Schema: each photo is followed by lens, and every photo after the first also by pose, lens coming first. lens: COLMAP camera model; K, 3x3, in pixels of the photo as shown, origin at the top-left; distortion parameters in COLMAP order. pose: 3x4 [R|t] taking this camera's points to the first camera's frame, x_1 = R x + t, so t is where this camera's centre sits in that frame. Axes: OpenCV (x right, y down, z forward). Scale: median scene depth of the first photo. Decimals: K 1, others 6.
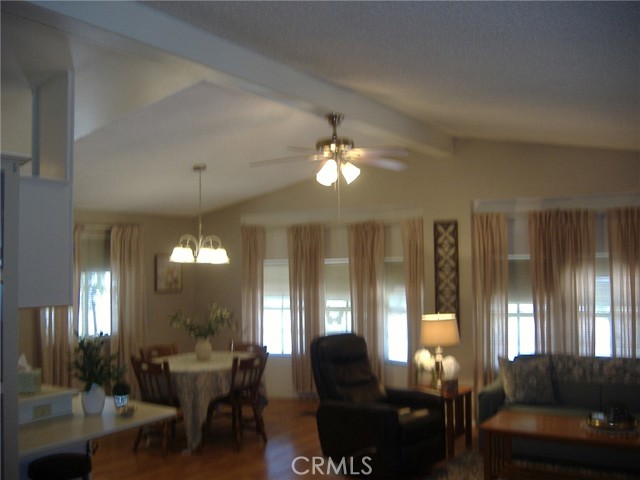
lens RADIAL K [[651.4, 0, 319.5], [0, 651.4, 240.2], [0, 0, 1]] dist [-0.088043, 0.028904]
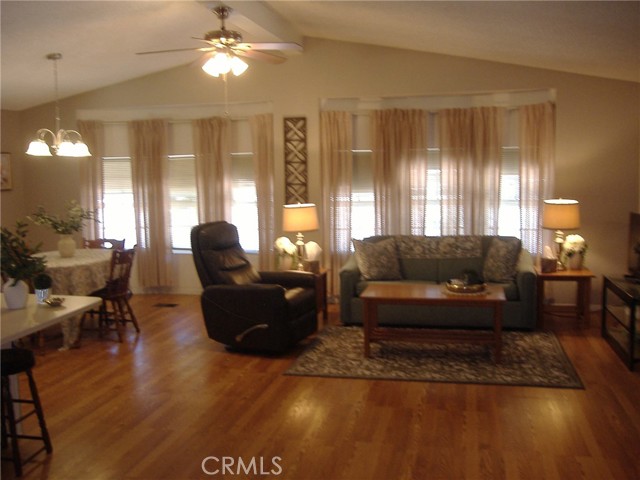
lens RADIAL K [[651.4, 0, 319.5], [0, 651.4, 240.2], [0, 0, 1]] dist [-0.088043, 0.028904]
pose [[0.942996, -0.043938, 0.329891, -0.134843], [-0.006513, 0.988620, 0.150292, 0.010846], [-0.332741, -0.143873, 0.931979, -0.030072]]
